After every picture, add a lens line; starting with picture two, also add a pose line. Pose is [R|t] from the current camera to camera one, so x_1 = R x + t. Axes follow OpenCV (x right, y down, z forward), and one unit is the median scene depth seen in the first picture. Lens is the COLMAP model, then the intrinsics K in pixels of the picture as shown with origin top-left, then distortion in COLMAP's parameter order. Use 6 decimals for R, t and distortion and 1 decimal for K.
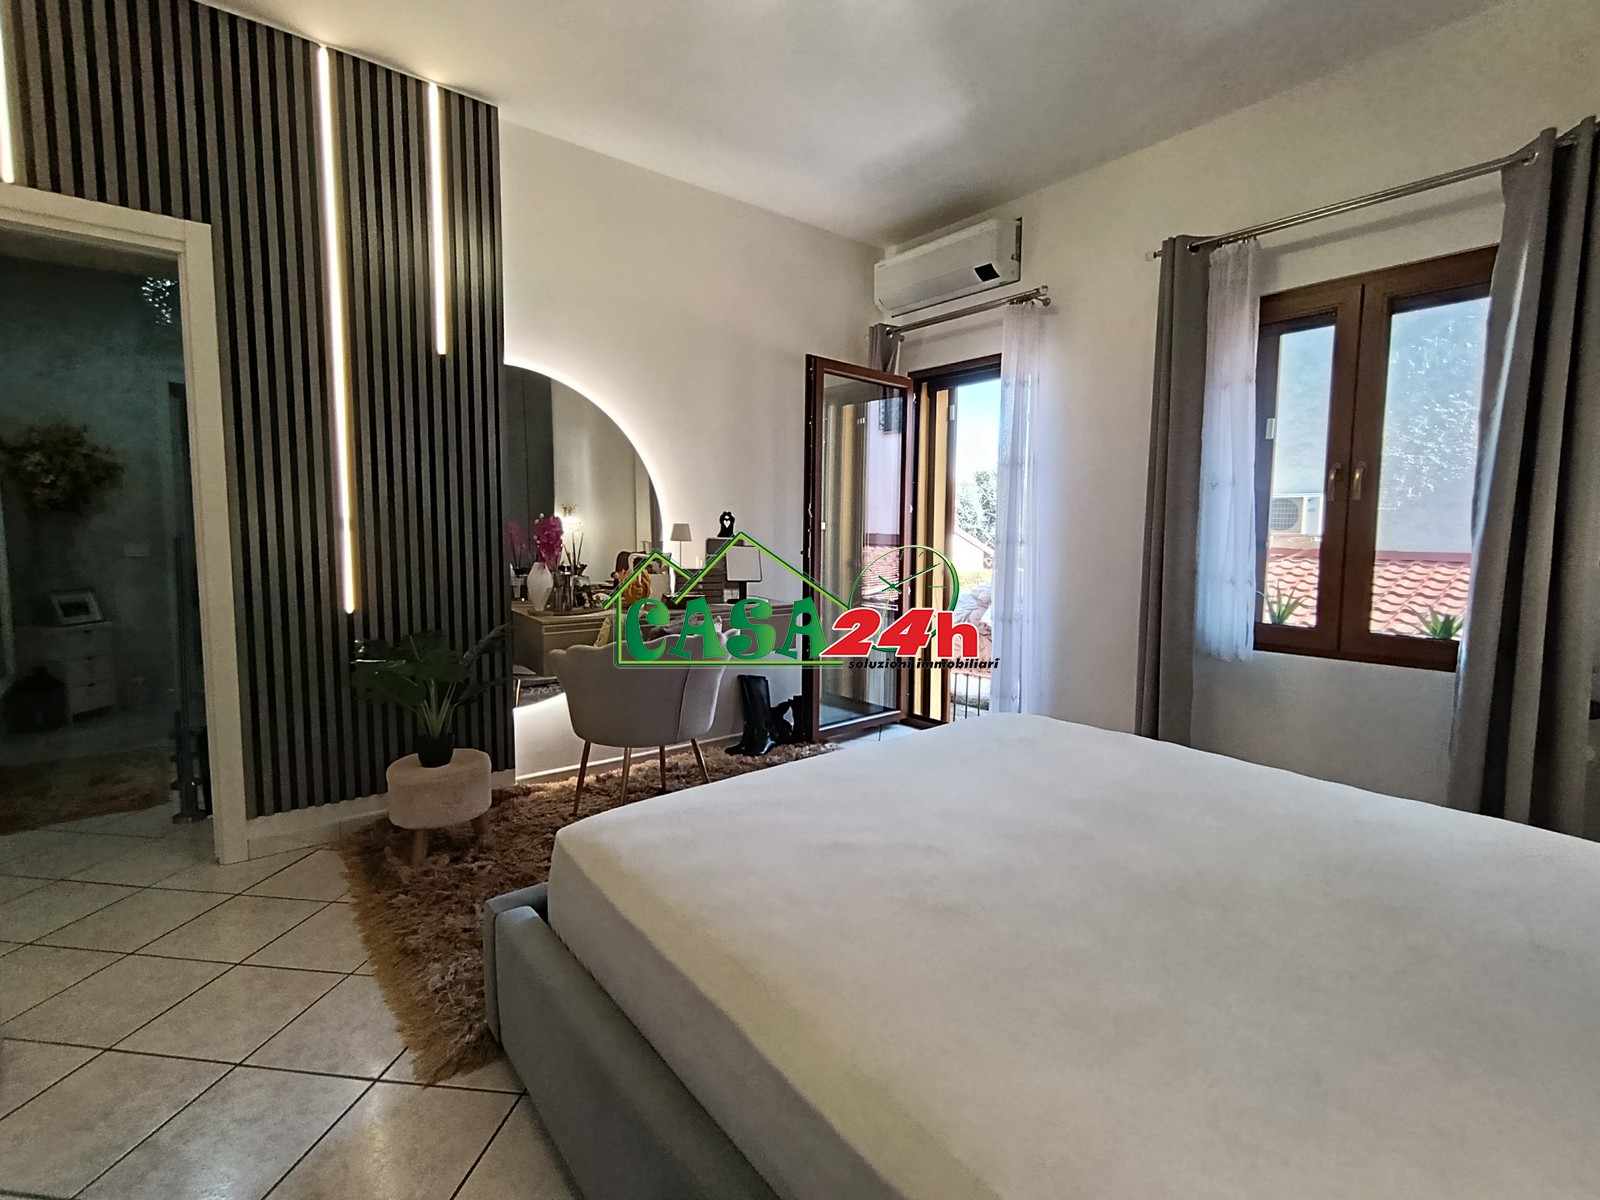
lens RADIAL K [[720.3, 0, 814.0], [0, 720.3, 605.3], [0, 0, 1]] dist [0.010744, -0.000322]
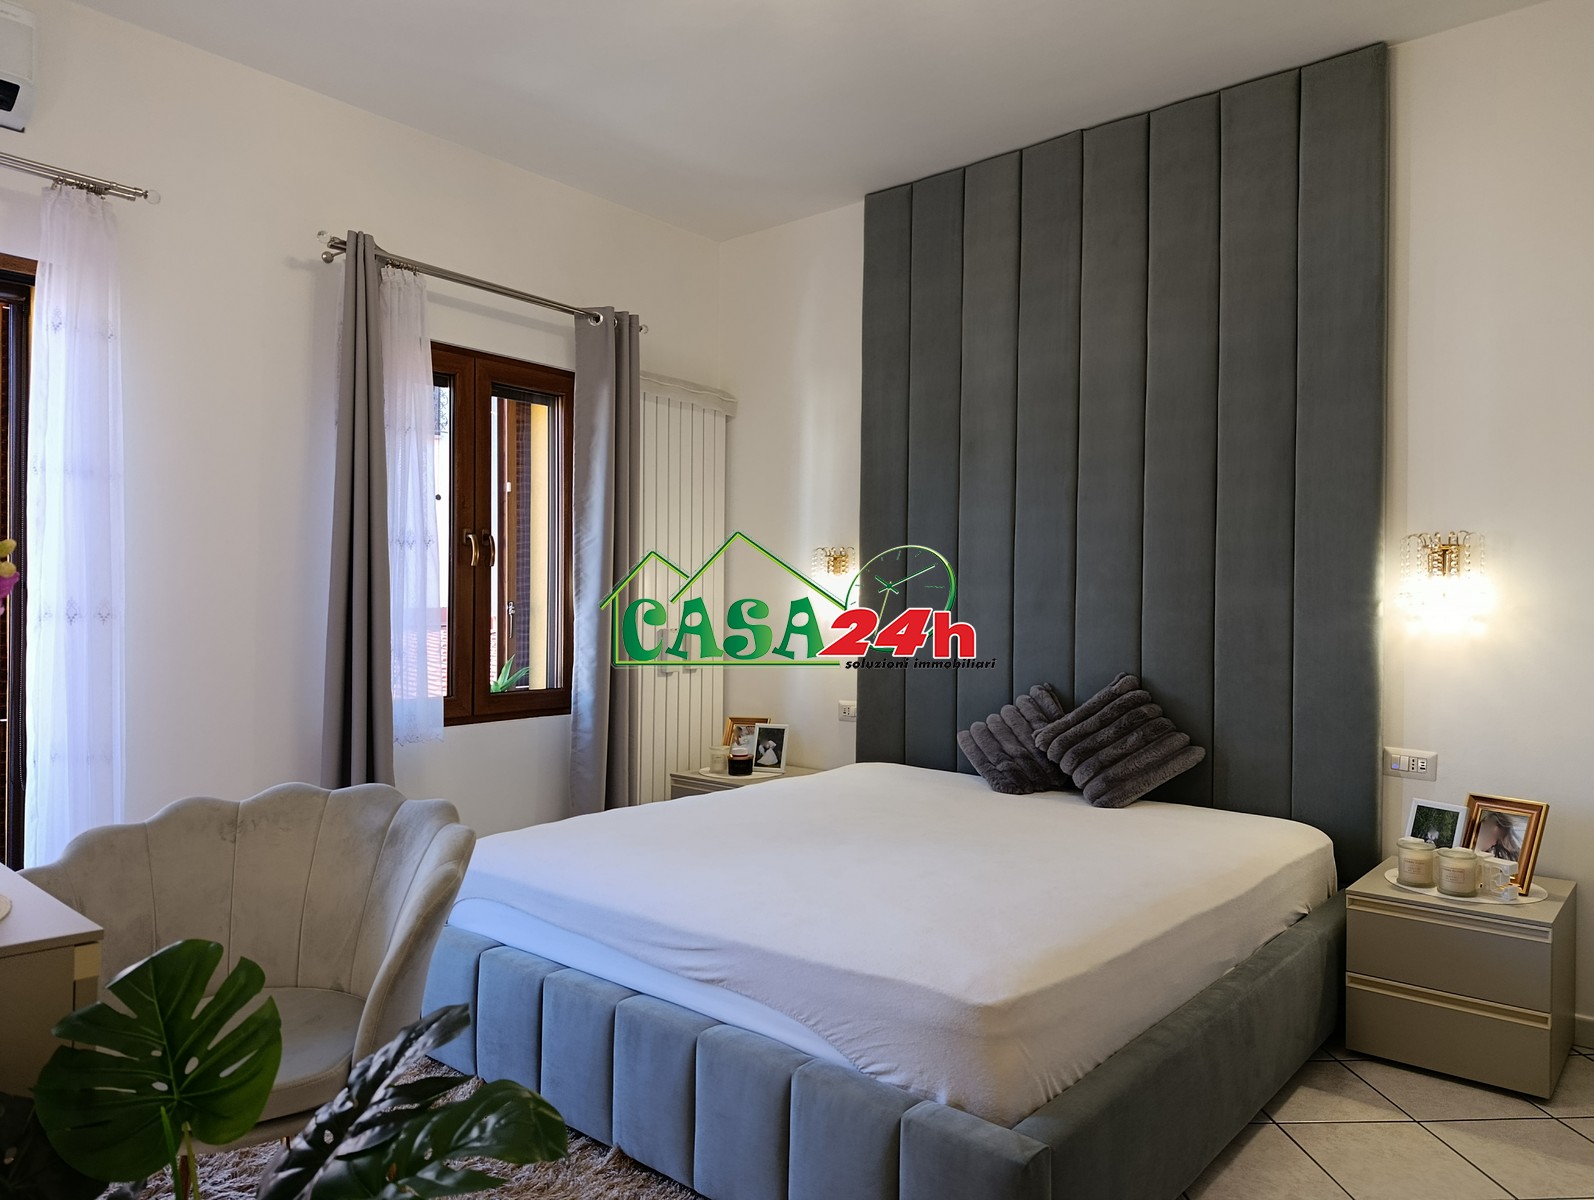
lens RADIAL K [[1090.5, 0, 791.7], [0, 1090.5, 602.1], [0, 0, 1]] dist [0.012929, -0.017059]
pose [[-0.172652, -0.008088, 0.984950, -0.827882], [0.096984, 0.994968, 0.025170, -0.077088], [-0.980197, 0.099870, -0.170999, 0.790238]]
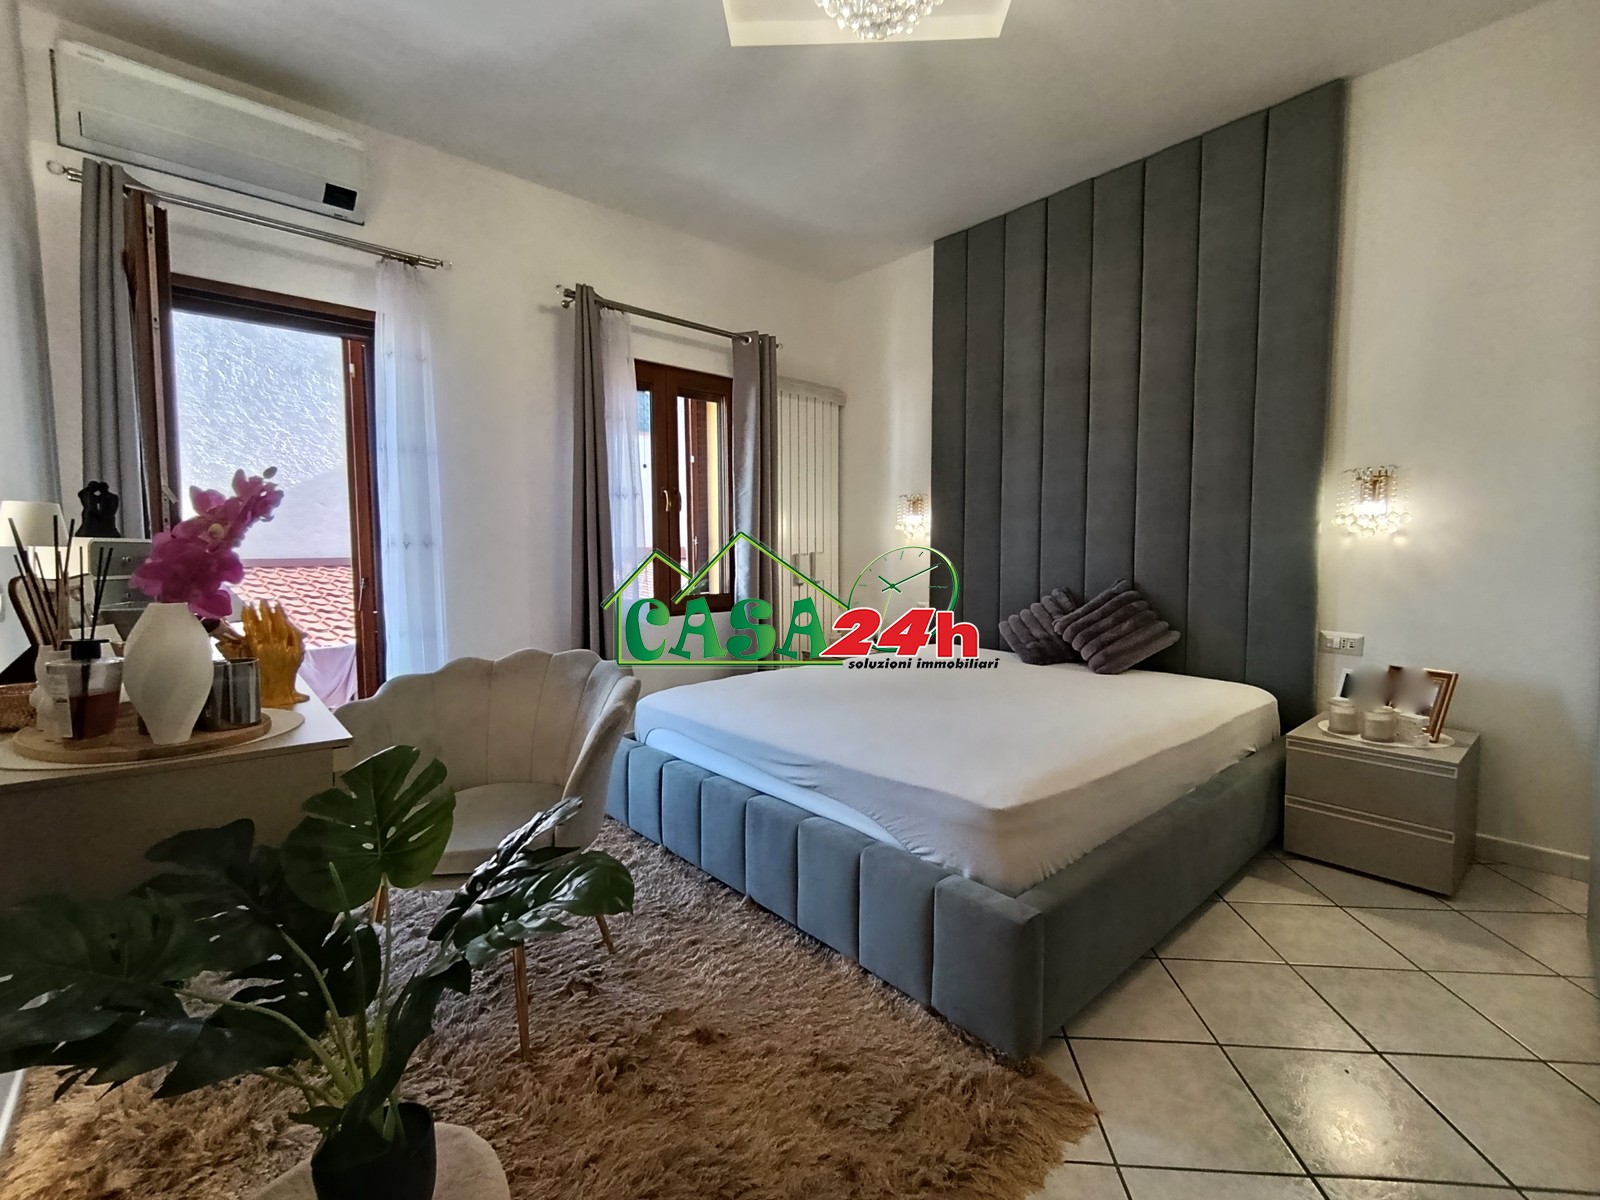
lens RADIAL K [[720.3, 0, 811.3], [0, 720.3, 584.5], [0, 0, 1]] dist [0.010744, -0.000322]
pose [[-0.049800, -0.064246, 0.996691, -0.780371], [0.112584, 0.991207, 0.069518, -0.052067], [-0.992393, 0.115674, -0.042129, 0.745864]]
